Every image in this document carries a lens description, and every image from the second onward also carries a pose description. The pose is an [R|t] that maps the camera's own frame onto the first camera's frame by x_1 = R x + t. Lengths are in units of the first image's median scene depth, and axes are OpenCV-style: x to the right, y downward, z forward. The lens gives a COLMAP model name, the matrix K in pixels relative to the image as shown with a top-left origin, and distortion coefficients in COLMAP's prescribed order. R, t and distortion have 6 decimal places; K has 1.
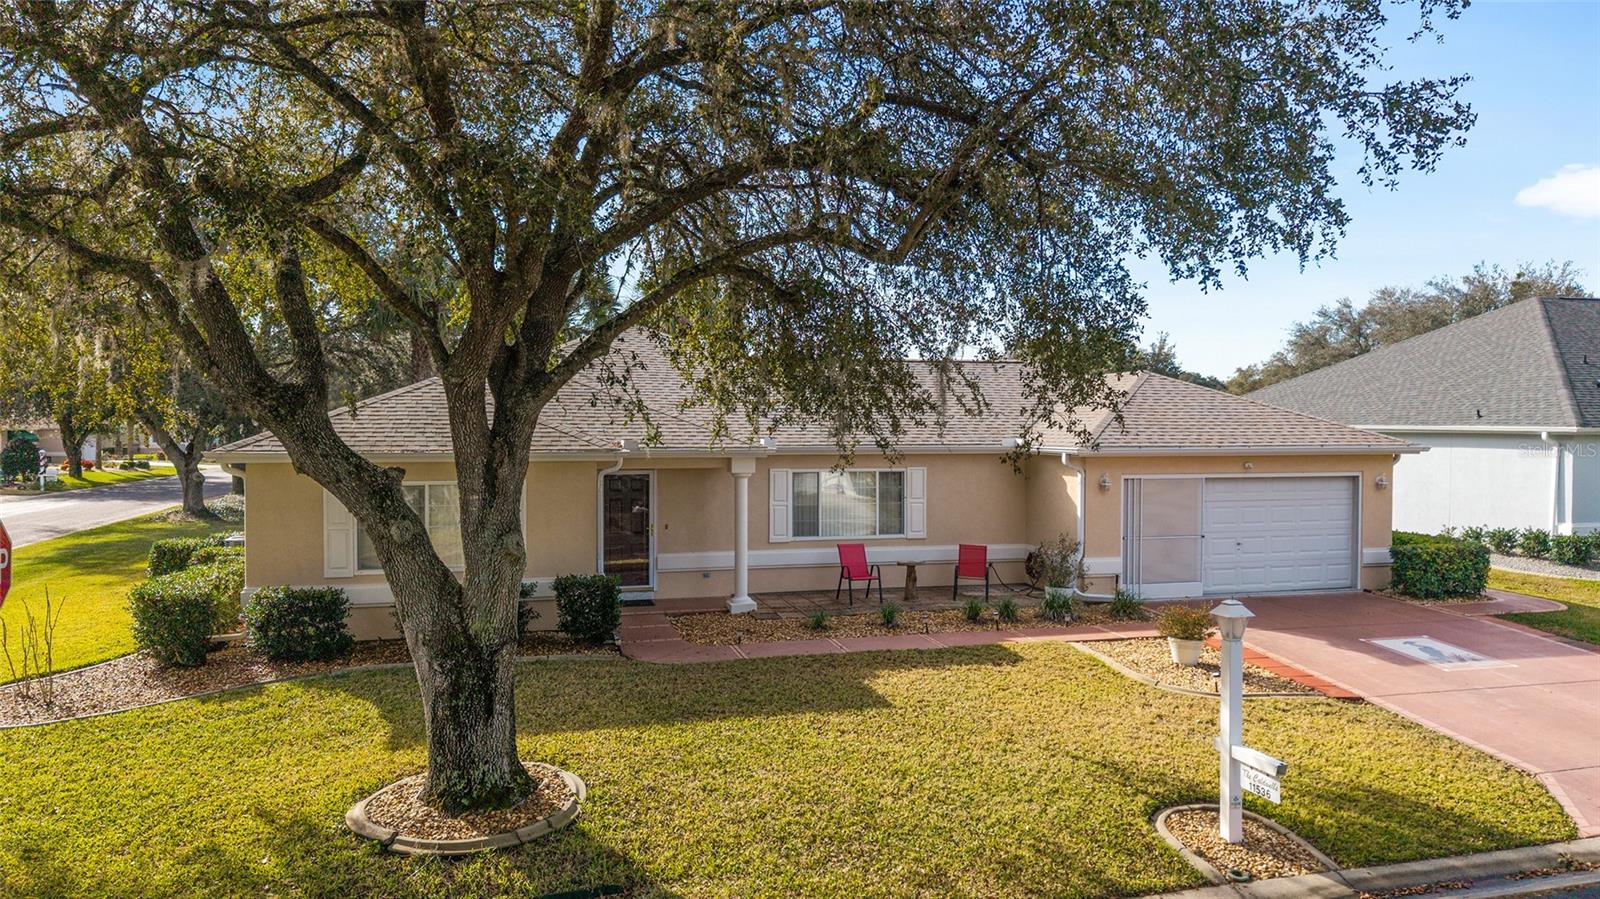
lens RADIAL K [[1067.7, 0, 800.0], [0, 1067.7, 449.5], [0, 0, 1]] dist [0.019588, -0.002818]
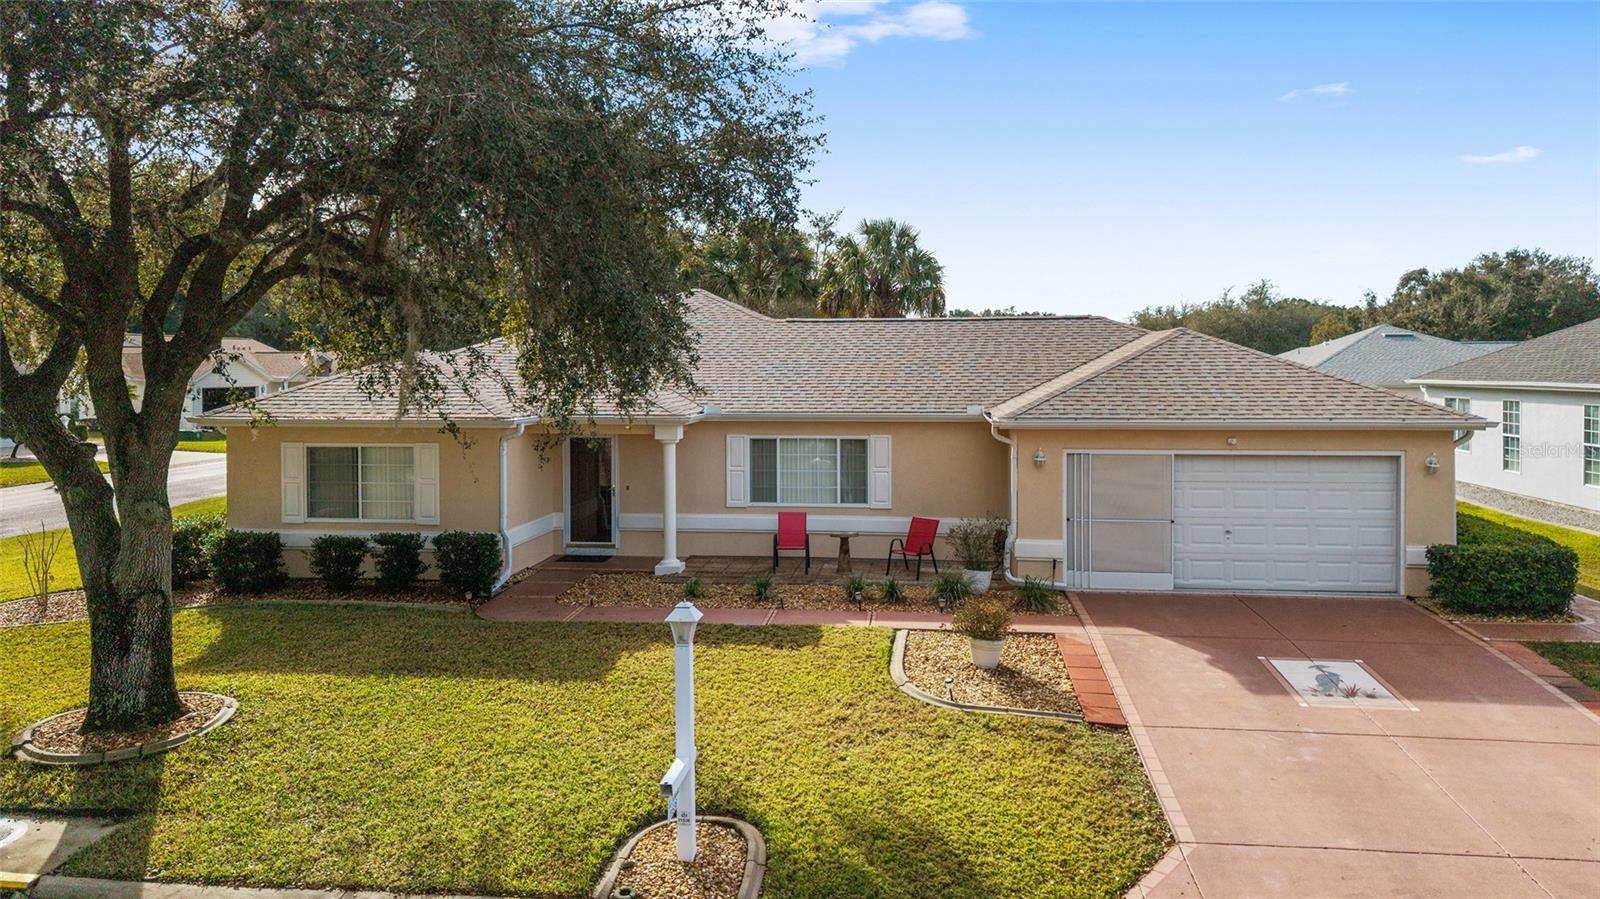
lens RADIAL K [[1060.8, 0, 800.1], [0, 1060.8, 388.3], [0, 0, 1]] dist [0.015079, 0.000524]
pose [[0.928415, 0.002501, -0.371536, 0.425349], [-0.004420, 0.999981, -0.004315, -0.022793], [0.371518, 0.005648, 0.928408, 0.084849]]
